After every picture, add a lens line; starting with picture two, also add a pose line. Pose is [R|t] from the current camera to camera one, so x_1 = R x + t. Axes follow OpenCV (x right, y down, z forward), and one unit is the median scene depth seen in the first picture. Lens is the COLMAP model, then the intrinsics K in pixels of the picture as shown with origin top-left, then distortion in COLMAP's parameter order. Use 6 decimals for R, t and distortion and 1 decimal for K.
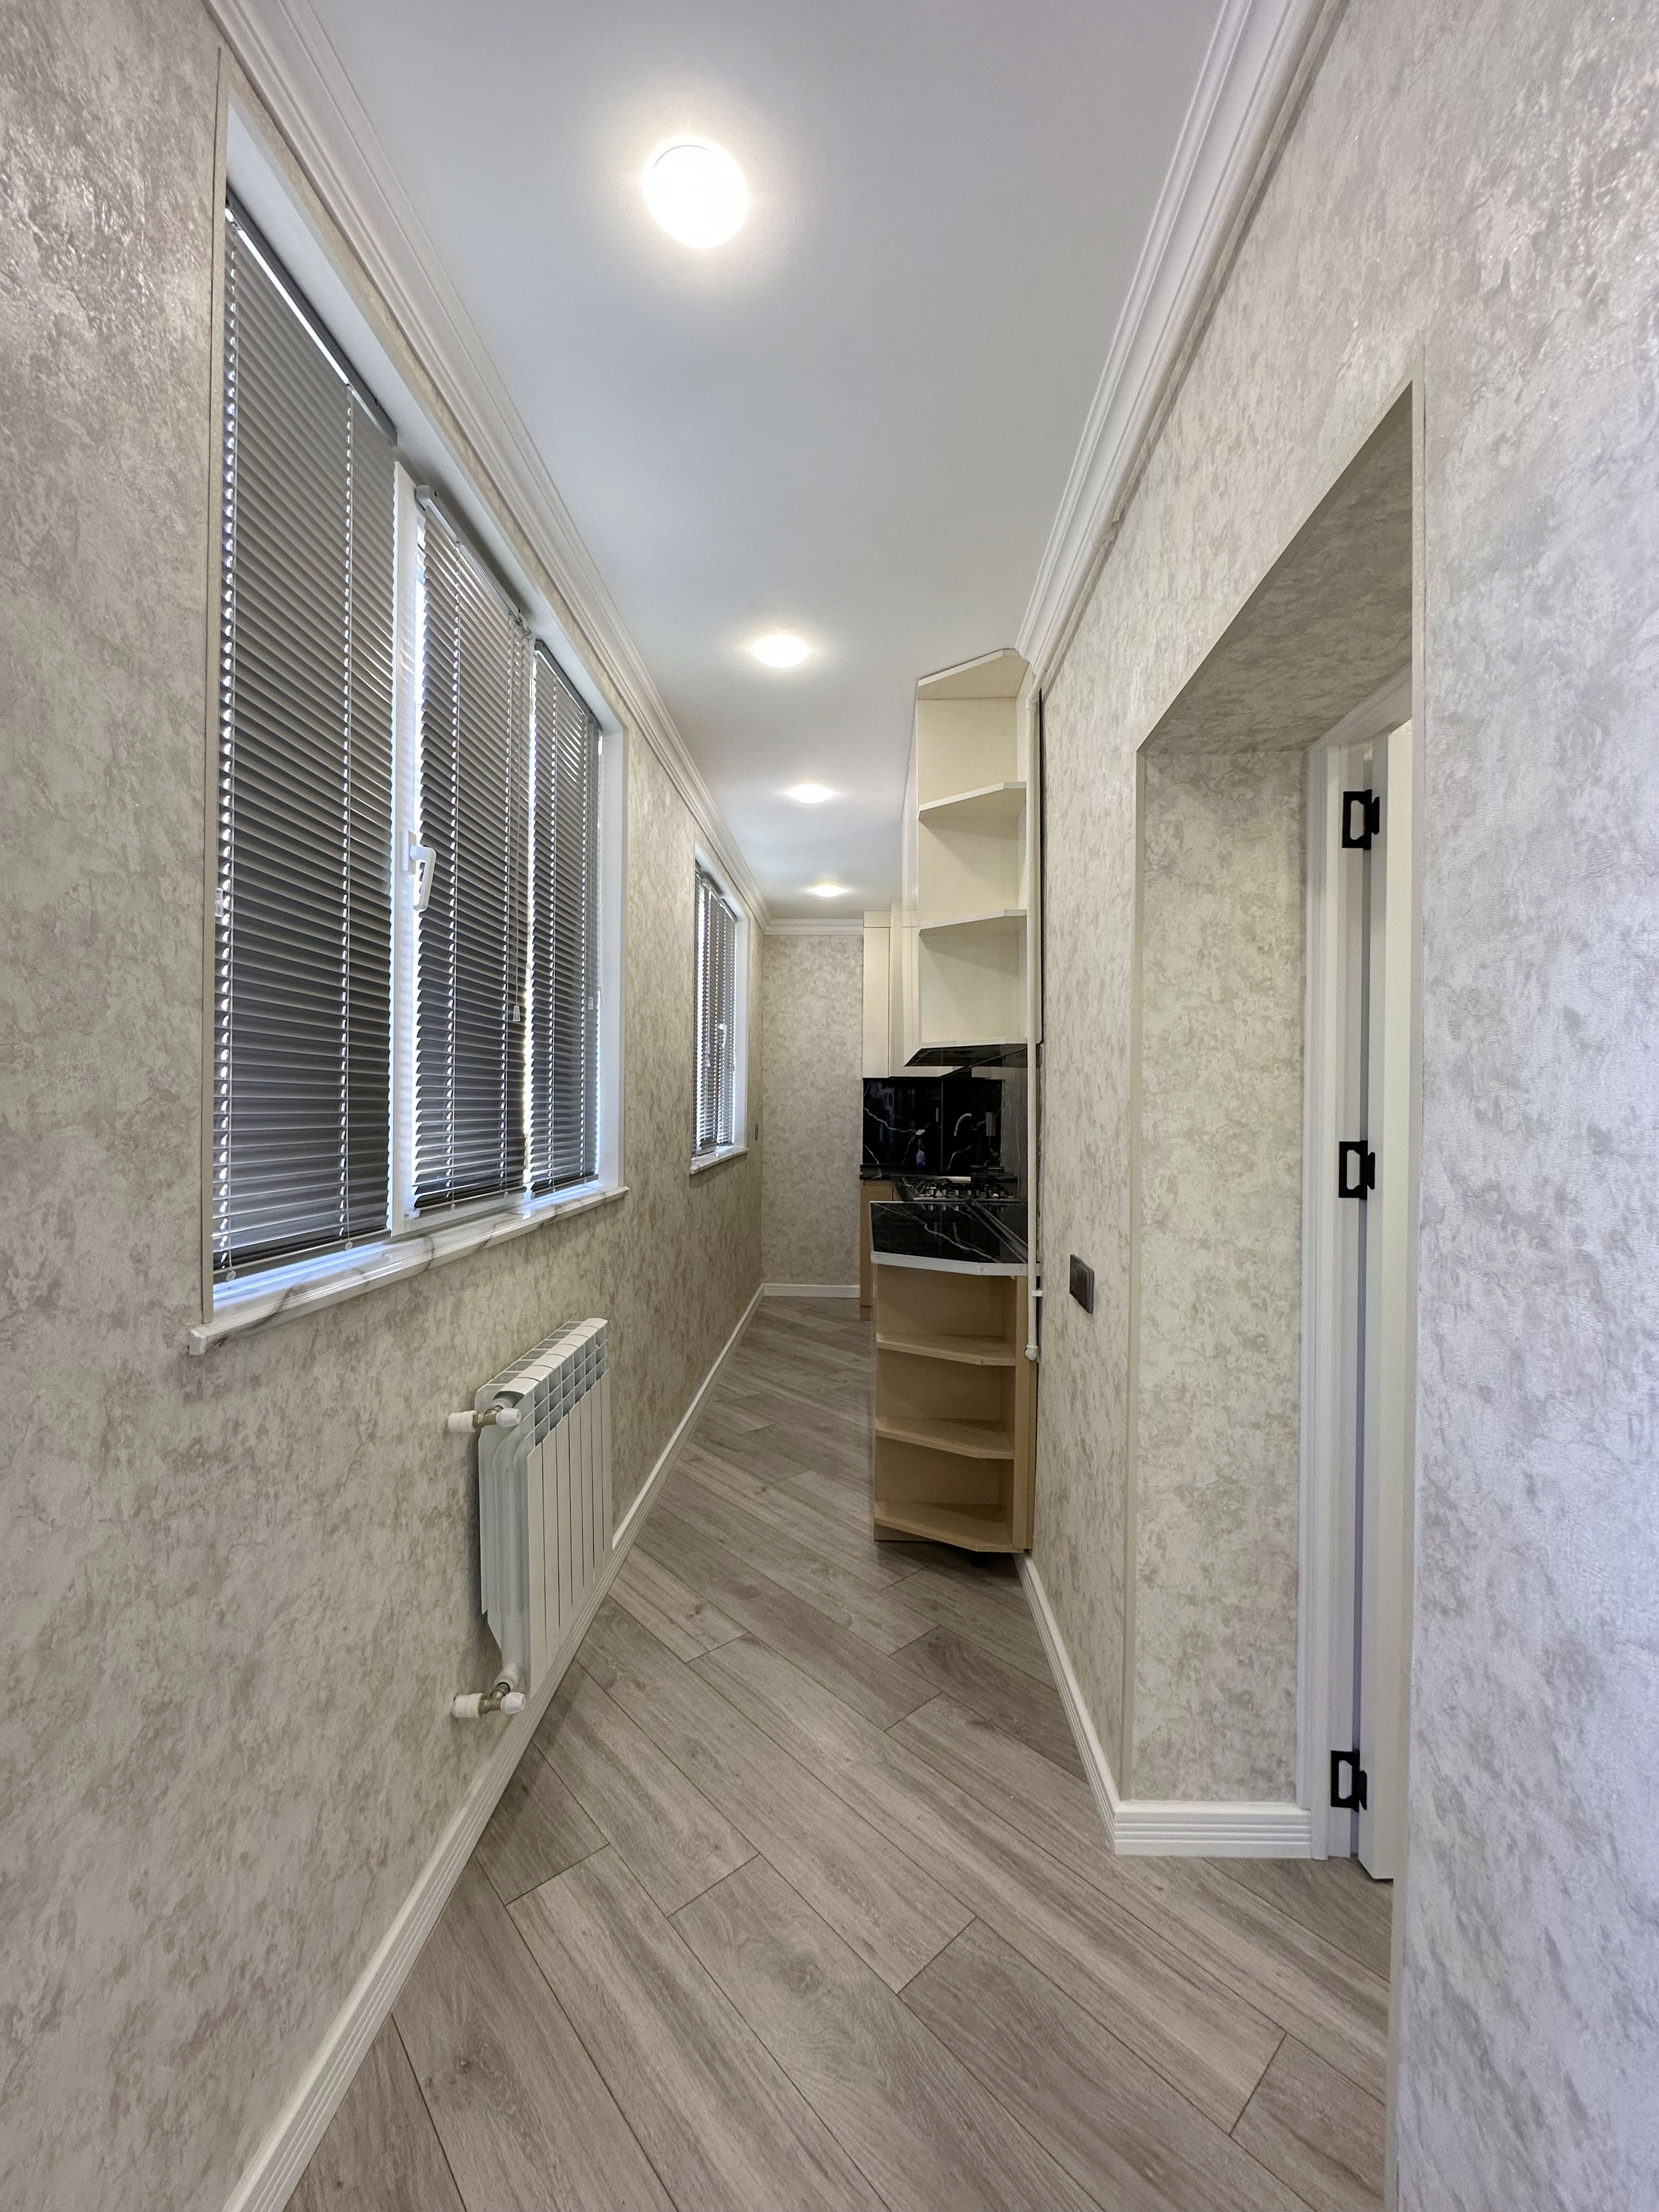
lens RADIAL K [[867.9, 0, 837.6], [0, 867.9, 1106.0], [0, 0, 1]] dist [-0.004090, 0.000943]
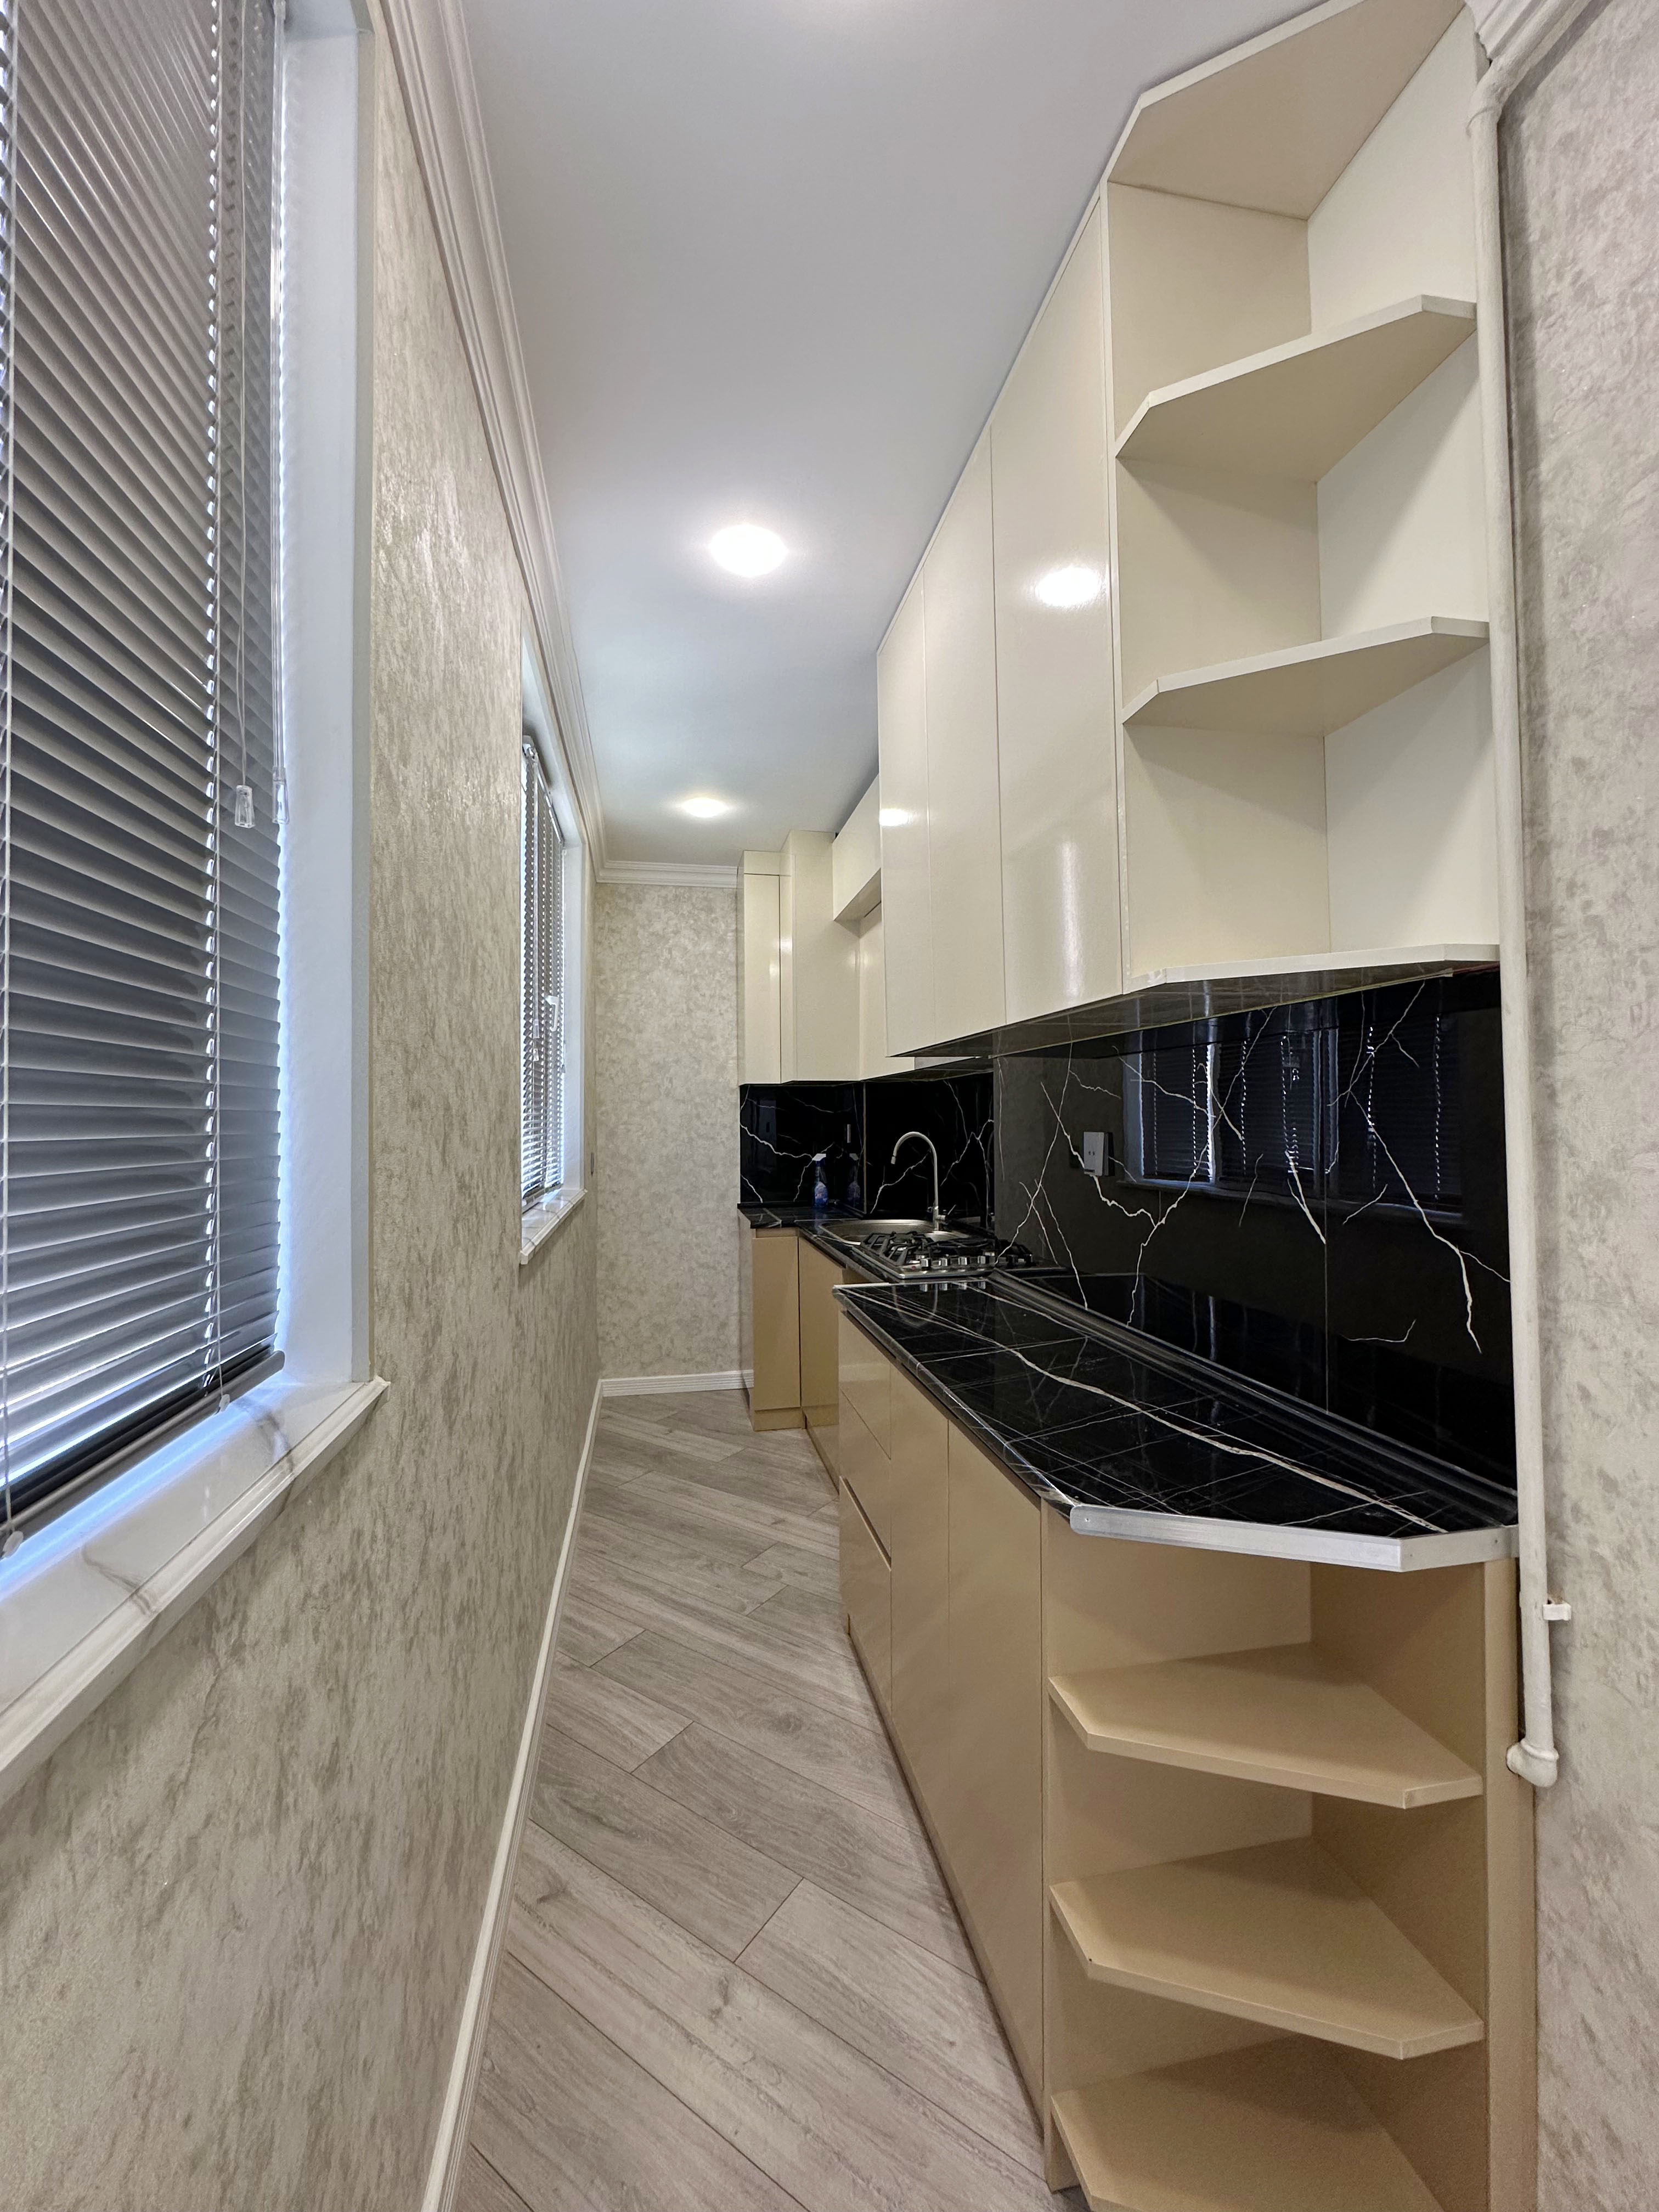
lens RADIAL K [[867.9, 0, 825.9], [0, 867.9, 1105.4], [0, 0, 1]] dist [-0.004090, 0.000943]
pose [[0.973745, -0.013693, 0.227230, -0.083956], [0.017656, 0.999725, -0.015417, -0.002947], [-0.226956, 0.019024, 0.973719, 0.355406]]
